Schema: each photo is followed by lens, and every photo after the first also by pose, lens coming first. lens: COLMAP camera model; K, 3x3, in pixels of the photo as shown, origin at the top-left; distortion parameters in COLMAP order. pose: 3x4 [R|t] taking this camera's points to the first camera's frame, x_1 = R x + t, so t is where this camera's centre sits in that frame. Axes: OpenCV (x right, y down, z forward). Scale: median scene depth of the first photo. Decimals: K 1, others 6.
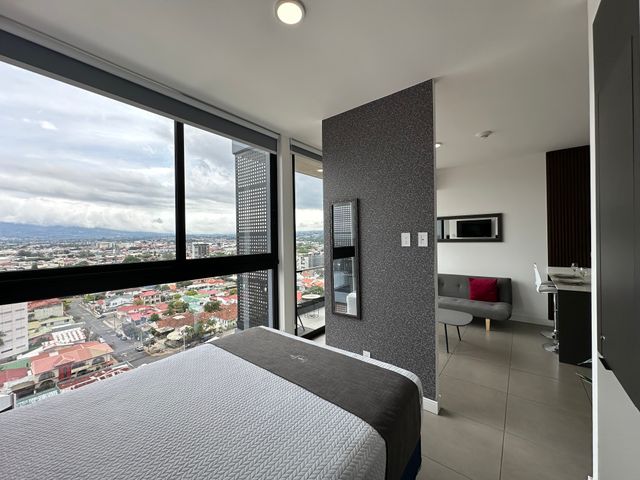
lens RADIAL K [[254.8, 0, 319.9], [0, 254.8, 239.0], [0, 0, 1]] dist [-0.003305, 0.000404]
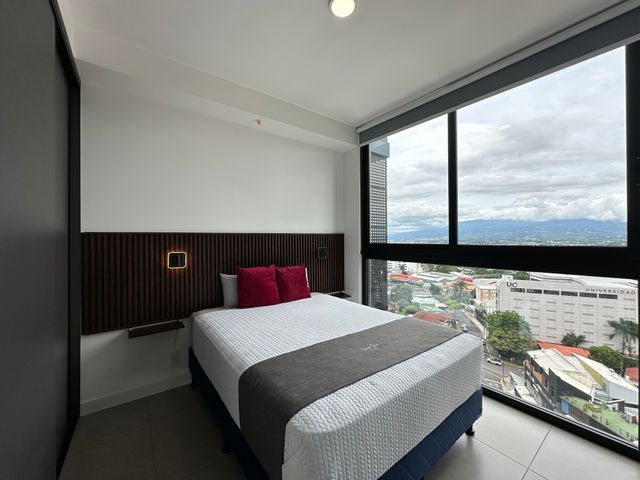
lens RADIAL K [[254.8, 0, 320.8], [0, 254.8, 239.6], [0, 0, 1]] dist [-0.003305, 0.000404]
pose [[-0.249661, 0.013318, -0.968242, 0.302266], [0.002856, 0.999911, 0.013018, 0.023159], [0.968329, 0.000485, -0.249677, 0.376242]]
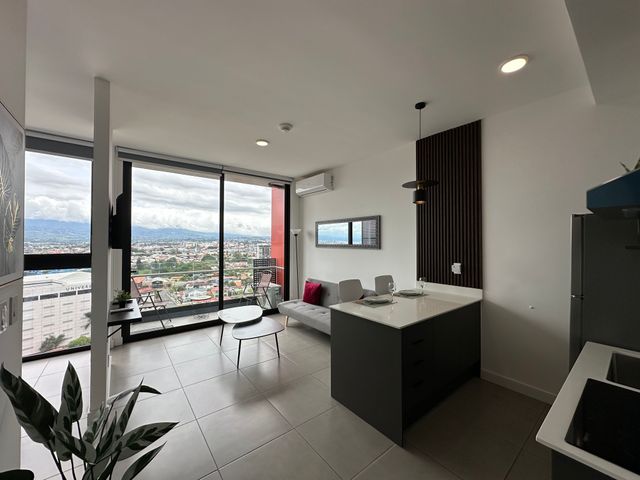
lens RADIAL K [[254.8, 0, 319.2], [0, 254.8, 238.4], [0, 0, 1]] dist [-0.003305, 0.000404]
pose [[0.972395, 0.016126, -0.232781, 0.707650], [-0.019740, 0.999718, -0.013204, -0.009105], [0.232503, 0.017435, 0.972439, 0.119129]]
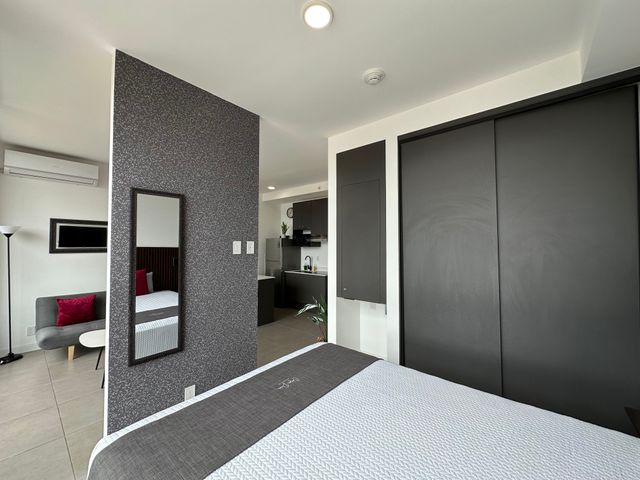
lens RADIAL K [[254.8, 0, 320.0], [0, 254.8, 239.8], [0, 0, 1]] dist [-0.003305, 0.000404]
pose [[0.039047, 0.037289, 0.998541, -0.342062], [0.003083, 0.999294, -0.037438, 0.005241], [-0.999233, 0.004540, 0.038904, 0.305542]]
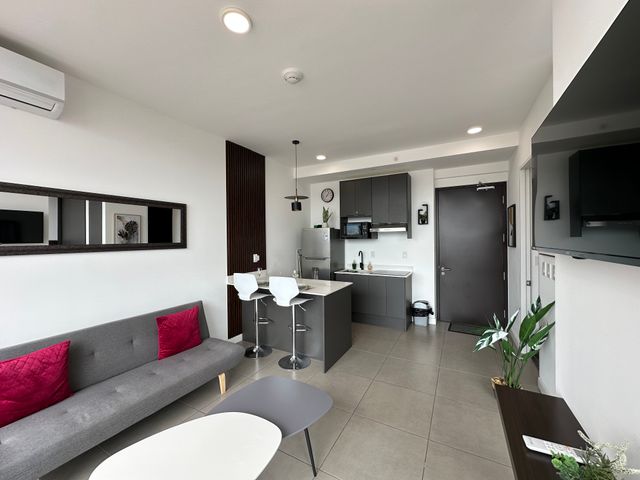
lens RADIAL K [[254.8, 0, 321.3], [0, 254.8, 239.0], [0, 0, 1]] dist [-0.003305, 0.000404]
pose [[-0.172414, 0.017624, 0.984867, 0.011228], [0.017900, 0.999731, -0.014756, 0.003651], [-0.984862, 0.015085, -0.172683, 0.760113]]
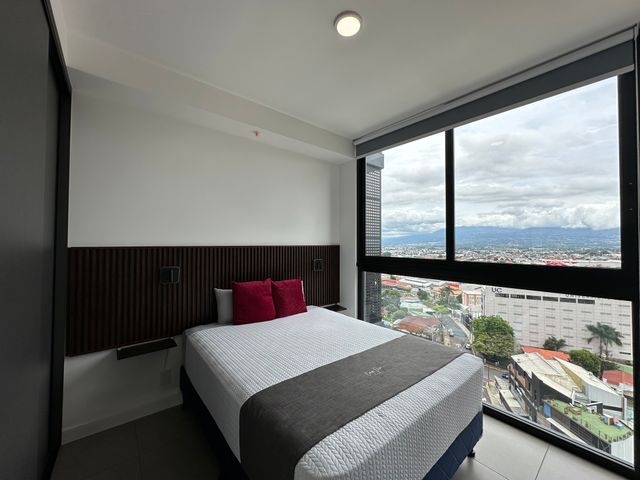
lens RADIAL K [[254.8, 0, 320.8], [0, 254.8, 239.5], [0, 0, 1]] dist [-0.003305, 0.000404]
pose [[-0.209507, -0.006493, -0.977785, 0.299586], [-0.007494, 0.999959, -0.005034, 0.002257], [0.977778, 0.006273, -0.209548, 0.356785]]
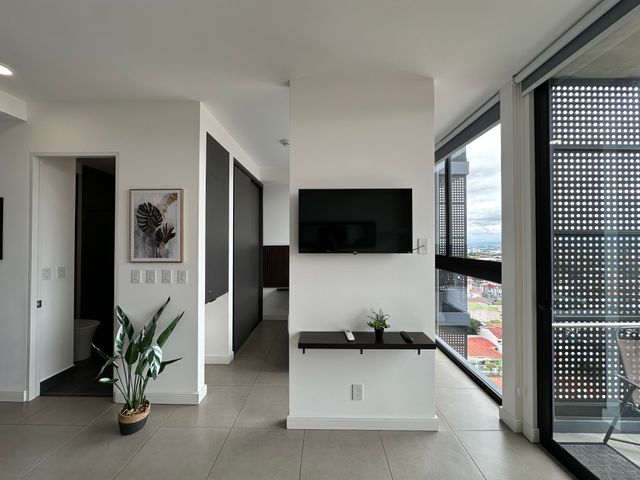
lens RADIAL K [[254.8, 0, 321.7], [0, 254.8, 235.2], [0, 0, 1]] dist [-0.003305, 0.000404]
pose [[-0.794047, -0.001833, -0.607854, 0.437625], [0.007686, 0.999885, -0.013054, -0.011861], [0.607808, -0.015037, -0.793941, 0.860315]]
